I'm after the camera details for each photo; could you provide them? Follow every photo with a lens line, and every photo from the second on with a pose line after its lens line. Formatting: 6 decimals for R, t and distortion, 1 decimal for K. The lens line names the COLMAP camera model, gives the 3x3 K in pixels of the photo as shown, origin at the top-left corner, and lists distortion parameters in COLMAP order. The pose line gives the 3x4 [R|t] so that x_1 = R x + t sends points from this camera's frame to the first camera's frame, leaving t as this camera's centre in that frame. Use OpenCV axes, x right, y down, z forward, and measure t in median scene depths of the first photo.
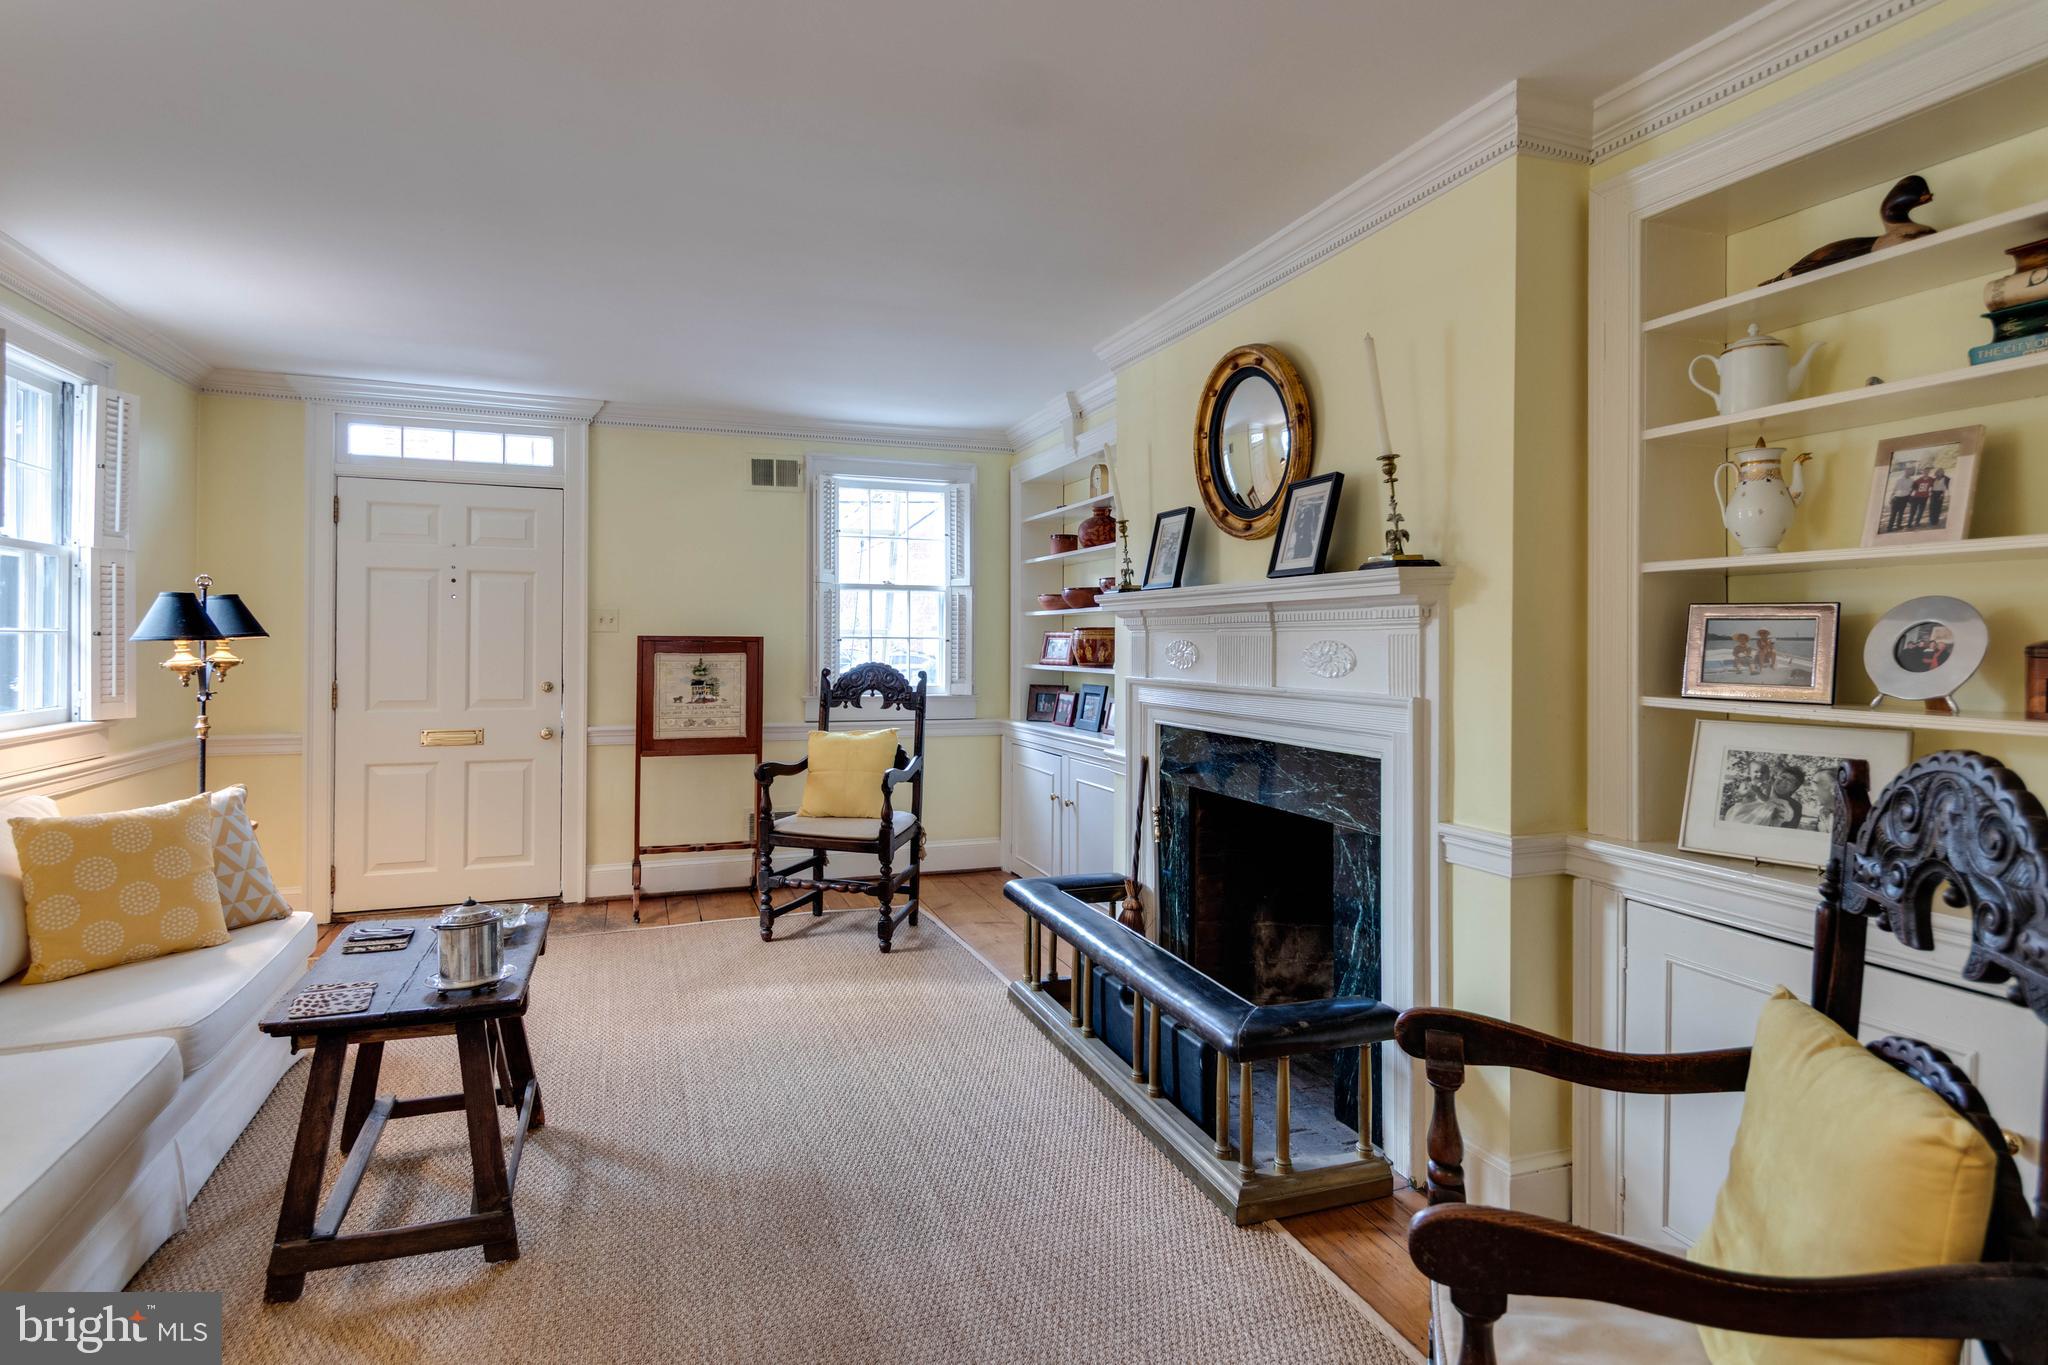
lens RADIAL K [[976.8, 0, 991.4], [0, 976.8, 653.1], [0, 0, 1]] dist [0.003354, -0.006332]
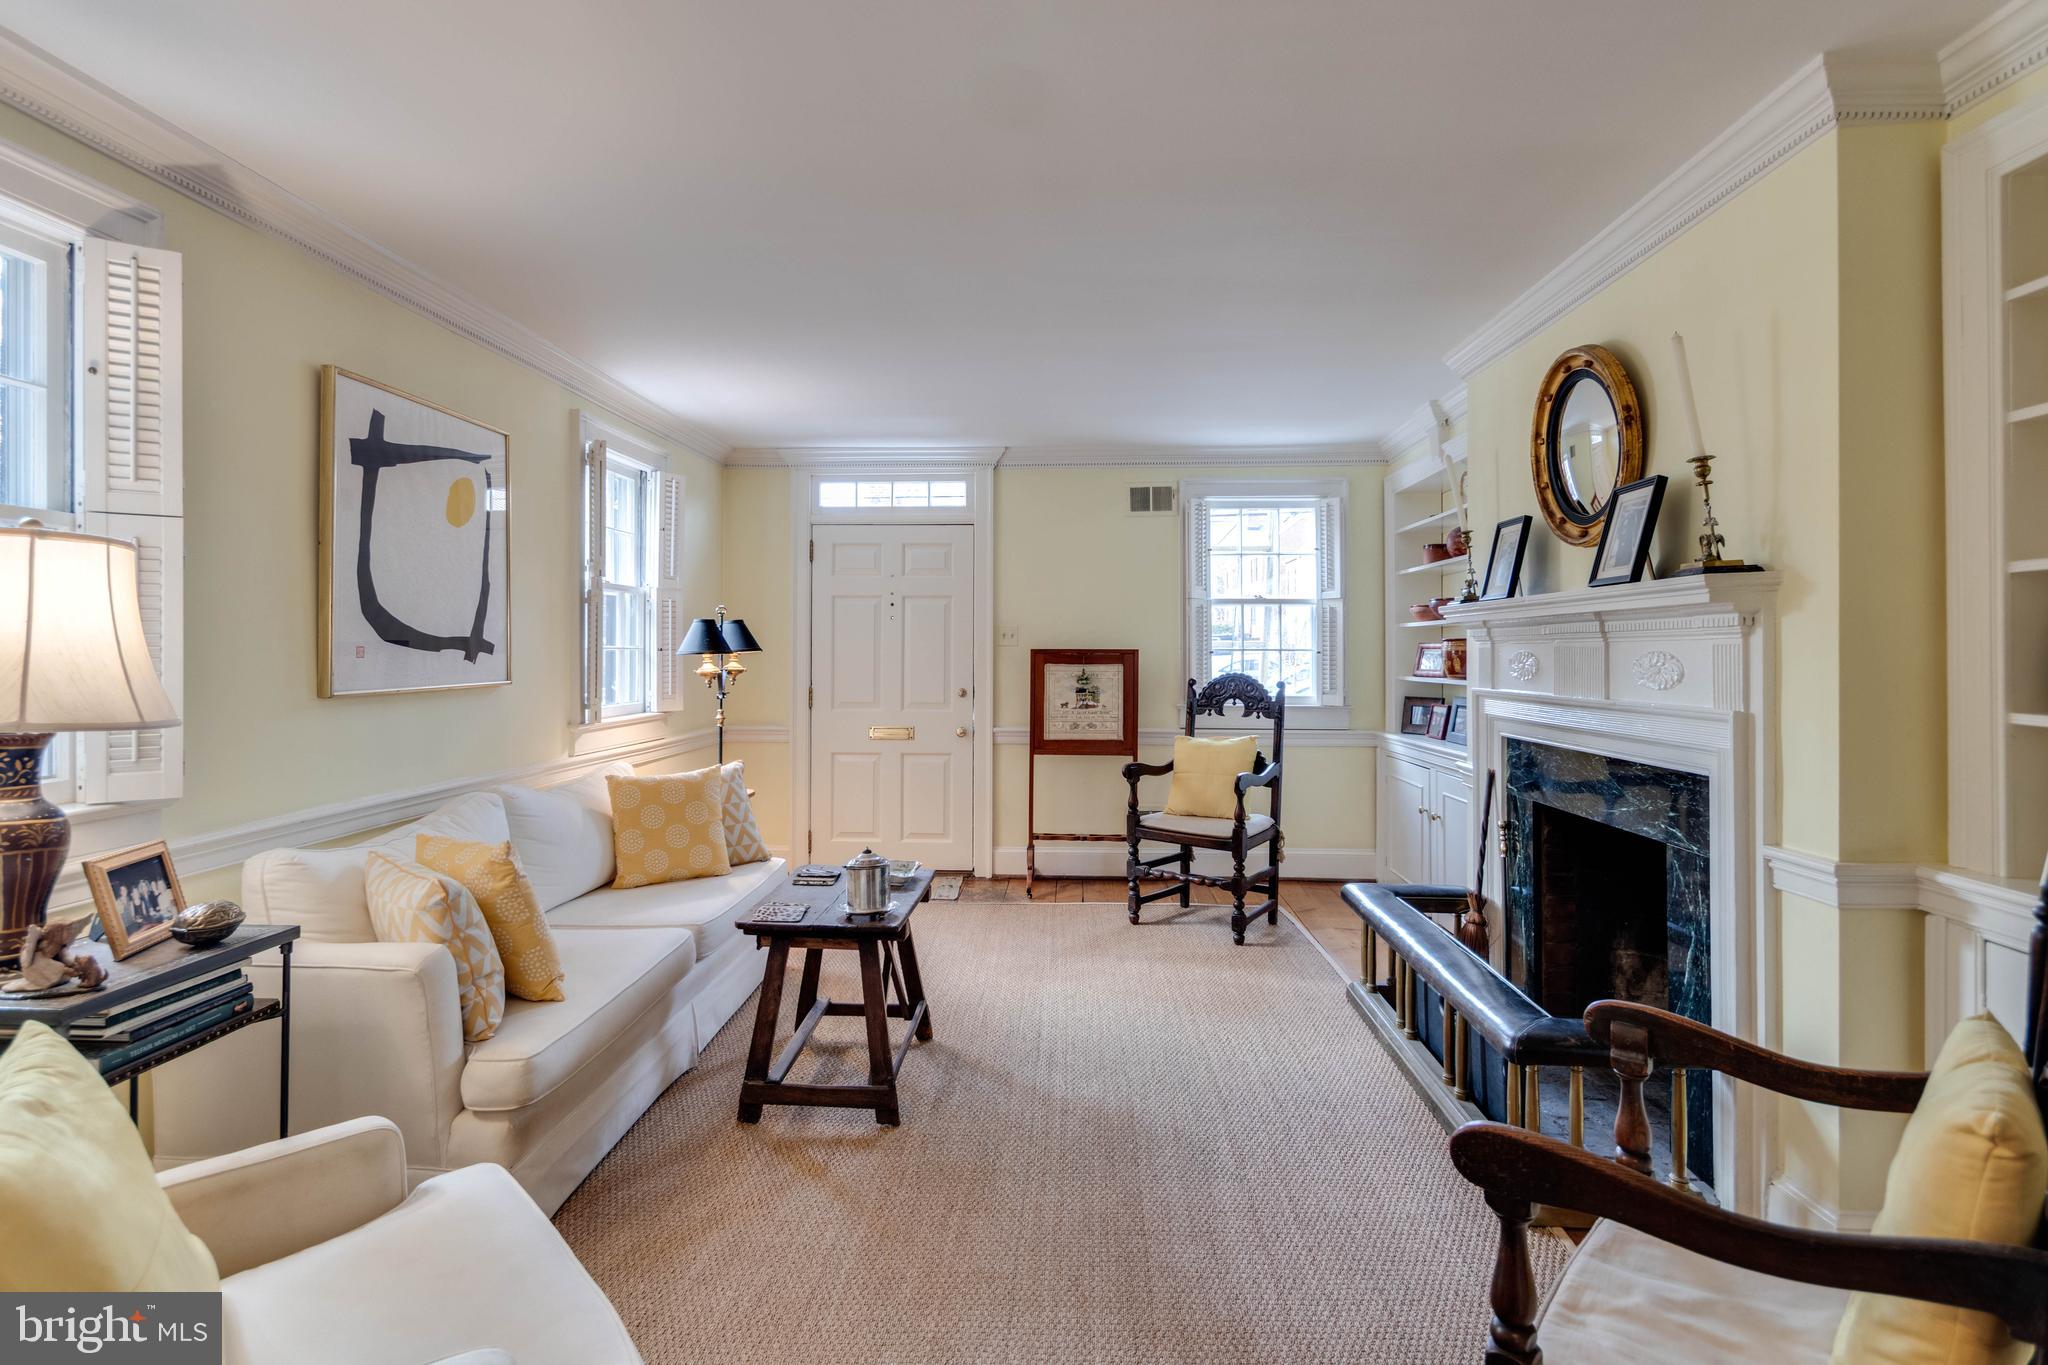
lens RADIAL K [[956.8, 0, 1023.5], [0, 956.8, 663.4], [0, 0, 1]] dist [-0.001830, -0.004708]
pose [[0.924576, 0.001041, -0.380997, 0.103079], [-0.001718, 0.999997, -0.001438, 0.001342], [0.380995, 0.001984, 0.924575, -0.080048]]
